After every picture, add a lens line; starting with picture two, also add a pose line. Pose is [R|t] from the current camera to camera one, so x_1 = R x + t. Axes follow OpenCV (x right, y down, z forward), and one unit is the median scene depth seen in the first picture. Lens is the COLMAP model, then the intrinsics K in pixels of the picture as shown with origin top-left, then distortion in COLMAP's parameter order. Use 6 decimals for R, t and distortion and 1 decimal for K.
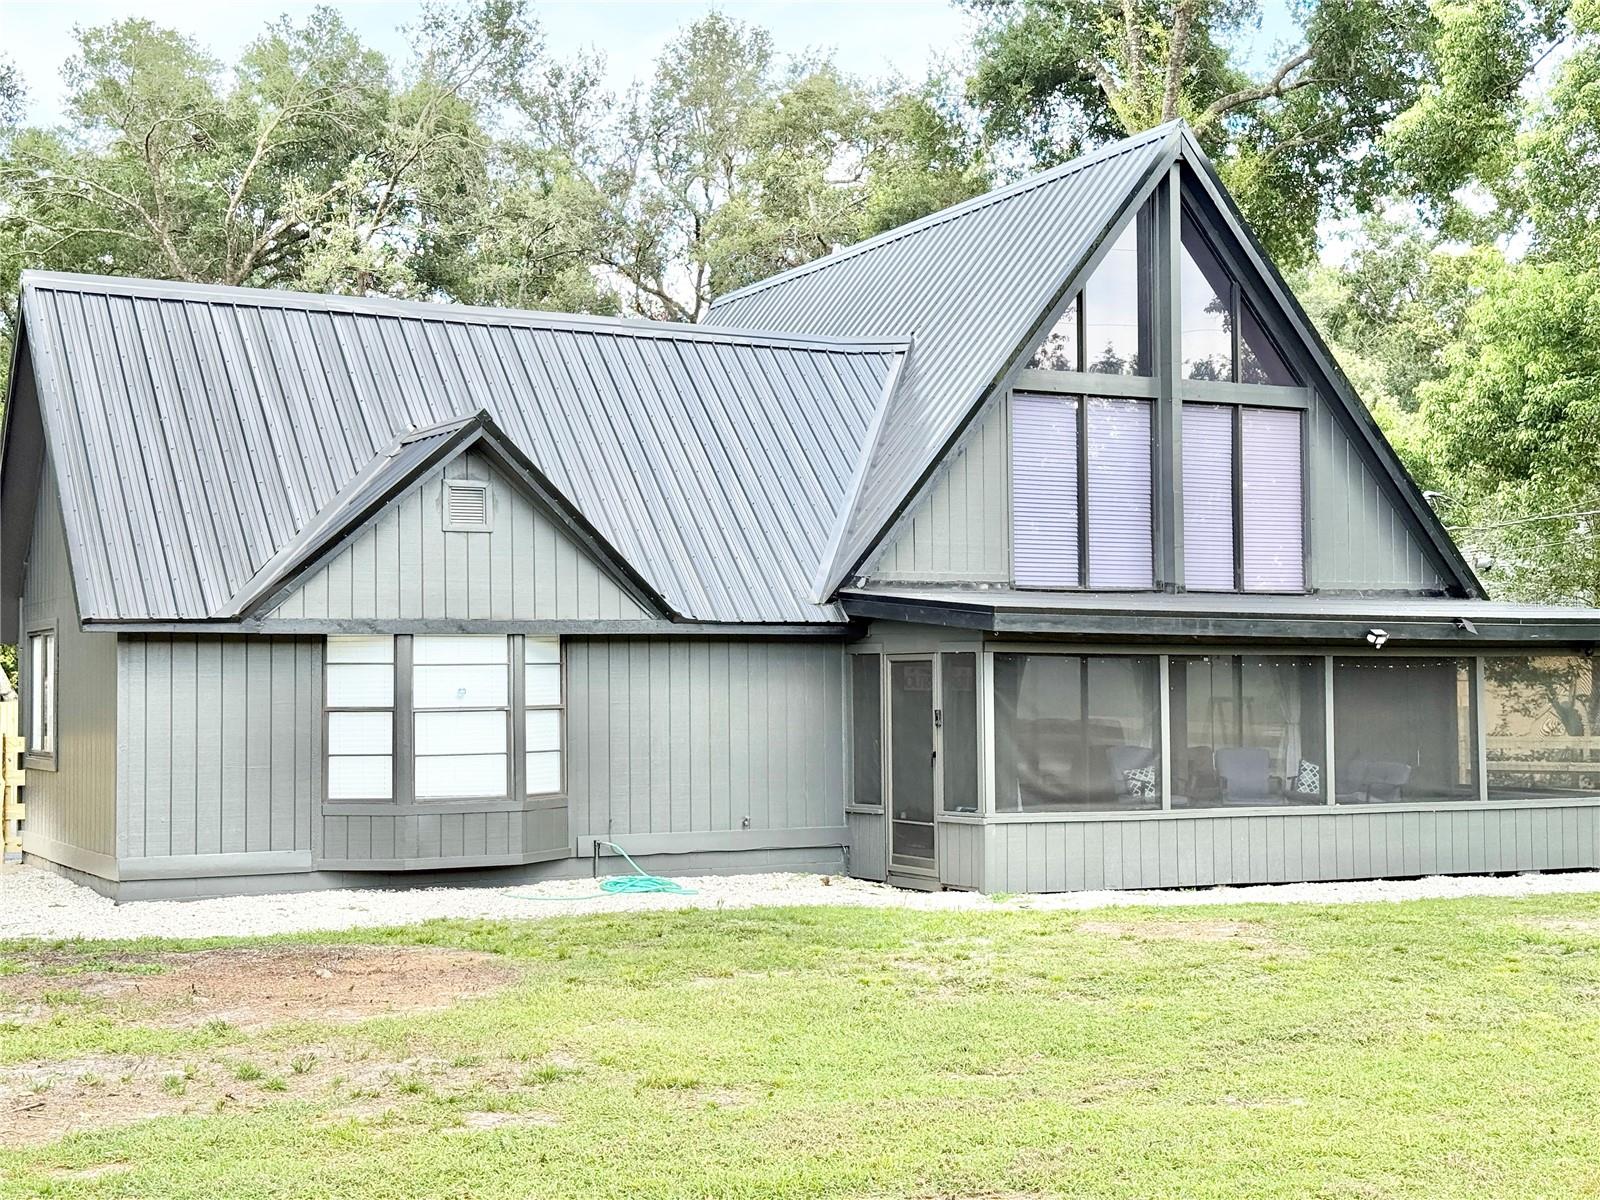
lens RADIAL K [[2251.2, 0, 808.1], [0, 2251.2, 607.7], [0, 0, 1]] dist [0.109091, -0.008484]
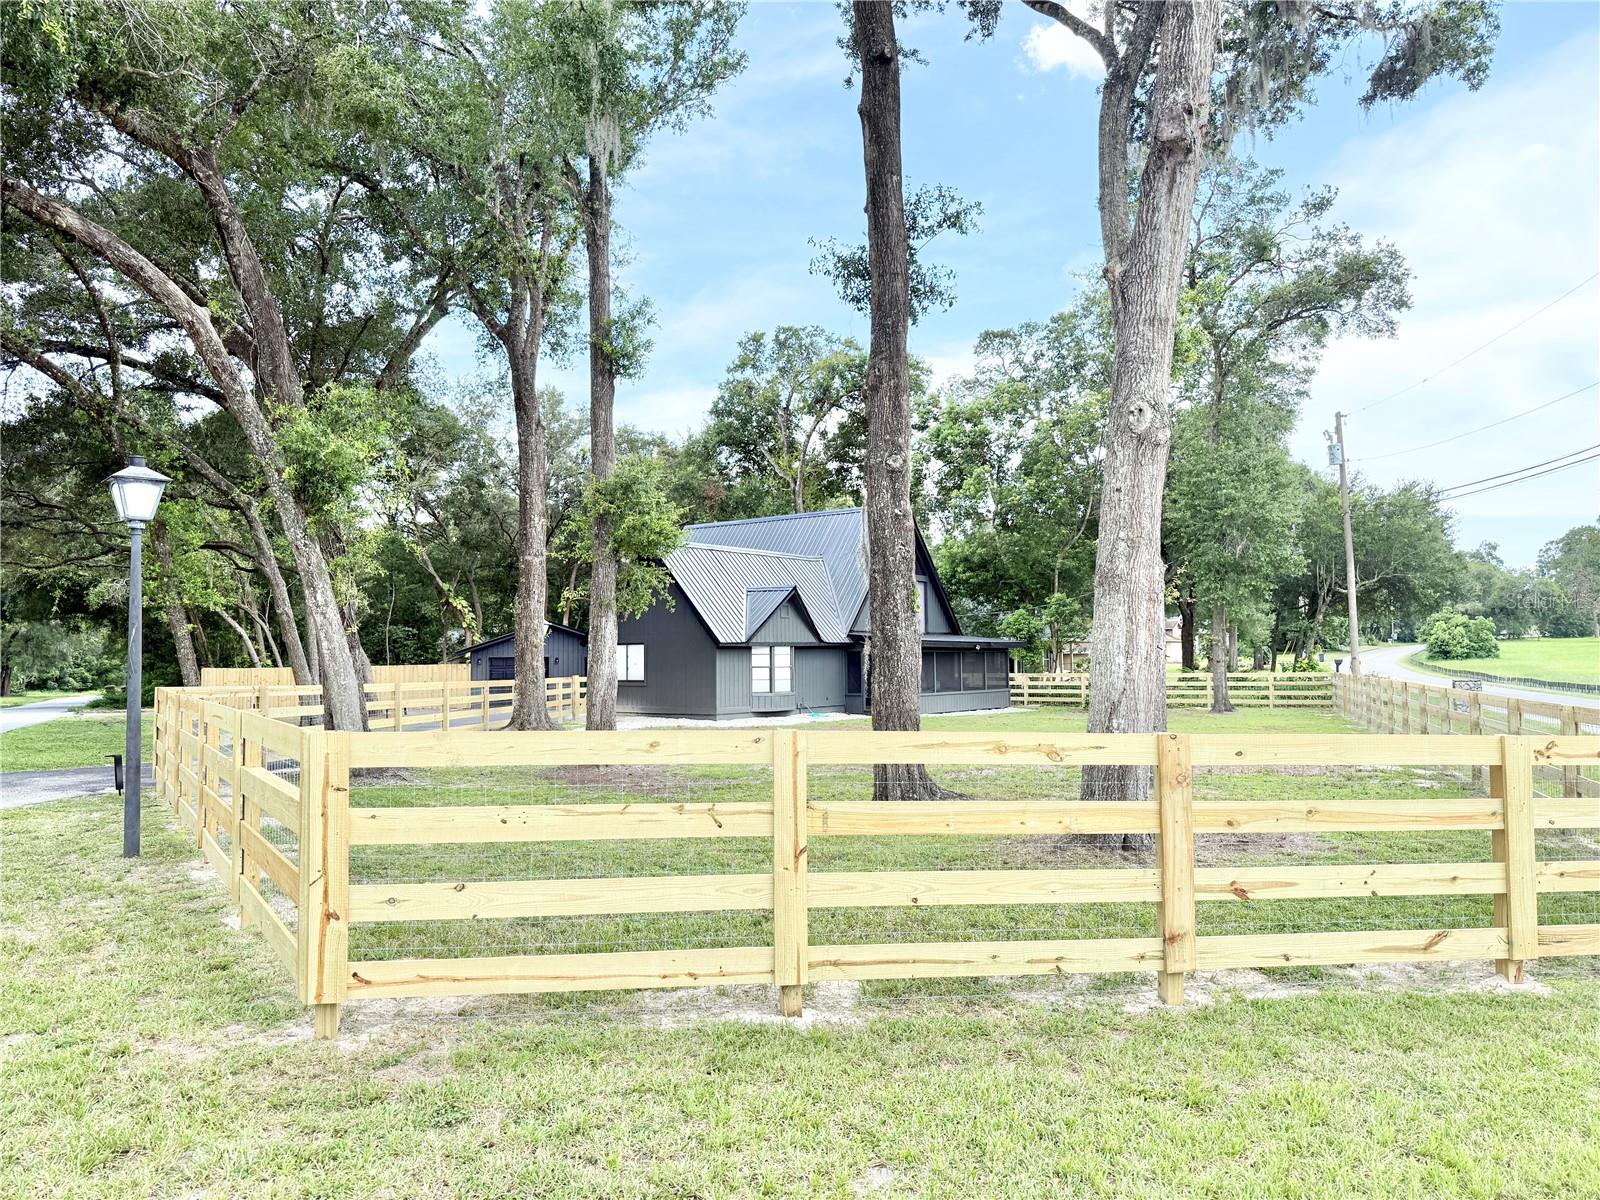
lens RADIAL K [[1130.3, 0, 797.2], [0, 1130.3, 608.1], [0, 0, 1]] dist [0.098511, -0.145966]
pose [[0.901076, 0.017925, 0.433291, -0.867763], [-0.014494, 0.999832, -0.011220, -0.027810], [-0.433419, 0.003830, 0.901184, -0.611640]]
